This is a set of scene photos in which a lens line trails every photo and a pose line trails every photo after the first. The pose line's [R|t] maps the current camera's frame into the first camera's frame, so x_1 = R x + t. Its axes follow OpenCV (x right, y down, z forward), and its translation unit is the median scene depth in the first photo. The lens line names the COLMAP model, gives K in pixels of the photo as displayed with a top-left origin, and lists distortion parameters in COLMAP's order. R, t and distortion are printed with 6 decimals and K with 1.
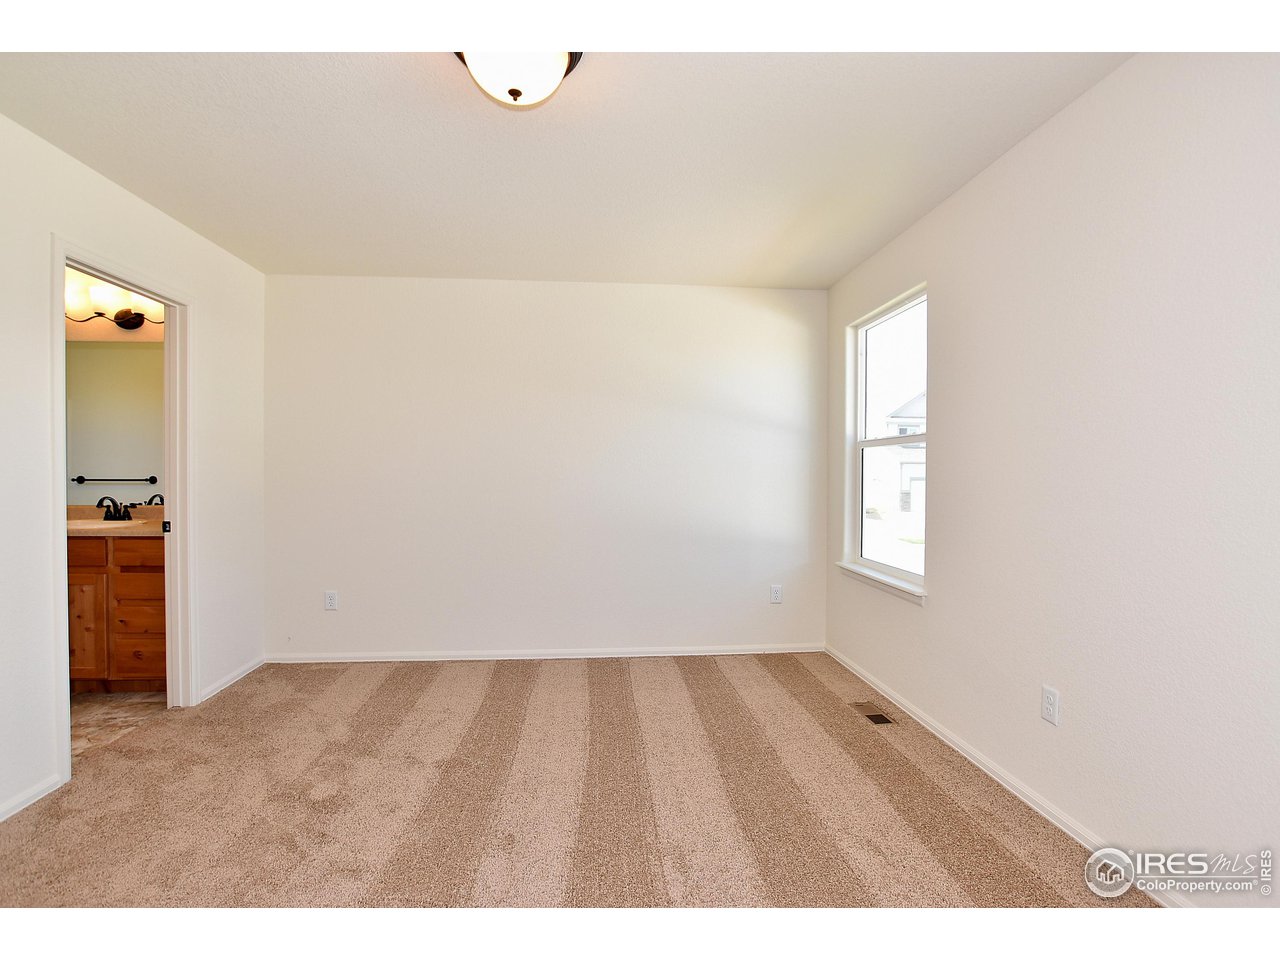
lens RADIAL K [[591.2, 0, 635.3], [0, 591.2, 483.6], [0, 0, 1]] dist [-0.027509, 0.001347]
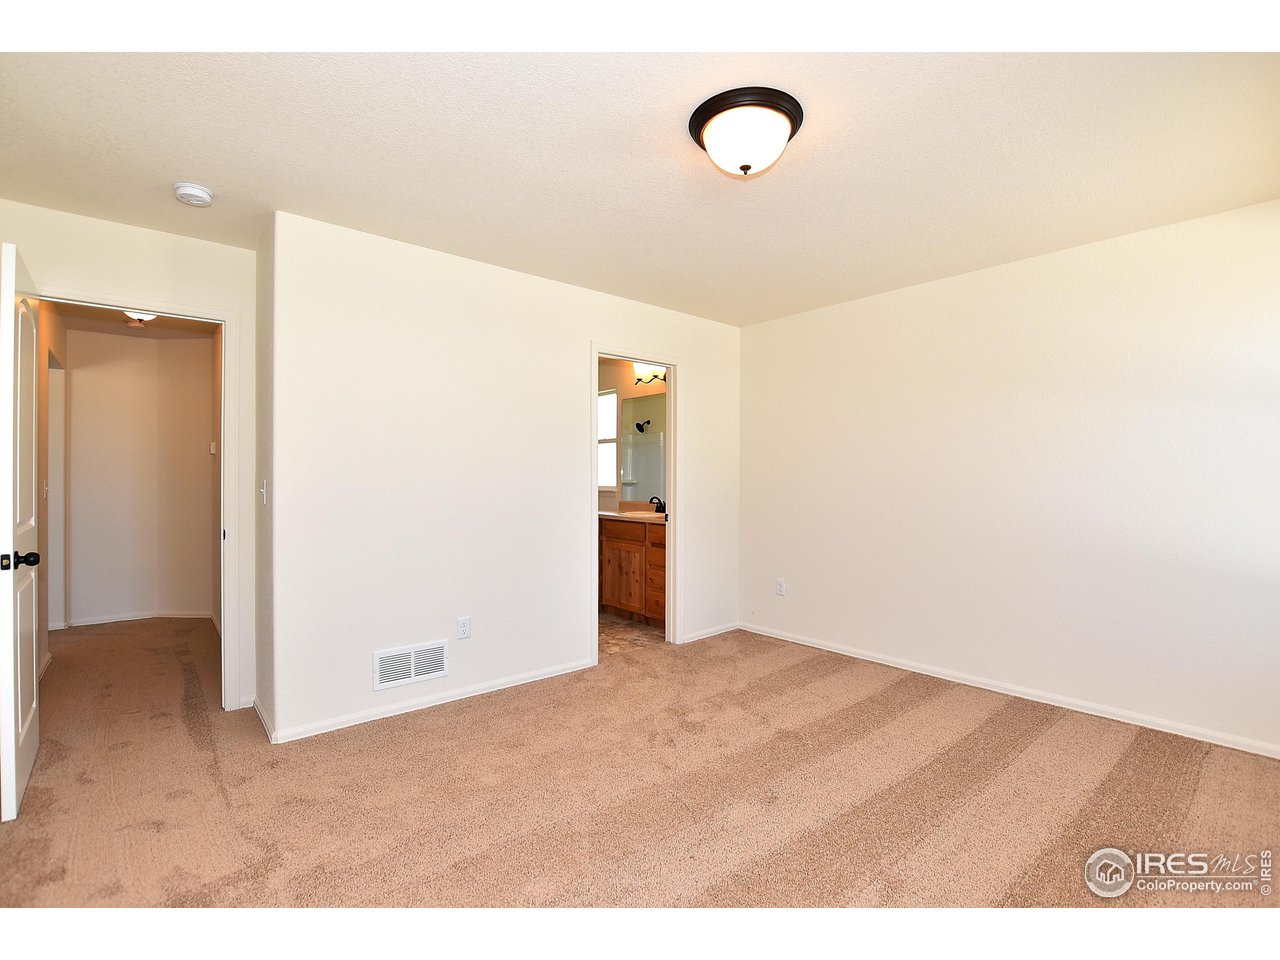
lens RADIAL K [[591.2, 0, 635.3], [0, 591.2, 483.6], [0, 0, 1]] dist [-0.027509, 0.001347]
pose [[0.580890, 0.003568, -0.813974, 0.358330], [-0.014632, 0.999875, -0.006059, -0.001616], [0.813850, 0.015430, 0.580870, 0.063500]]
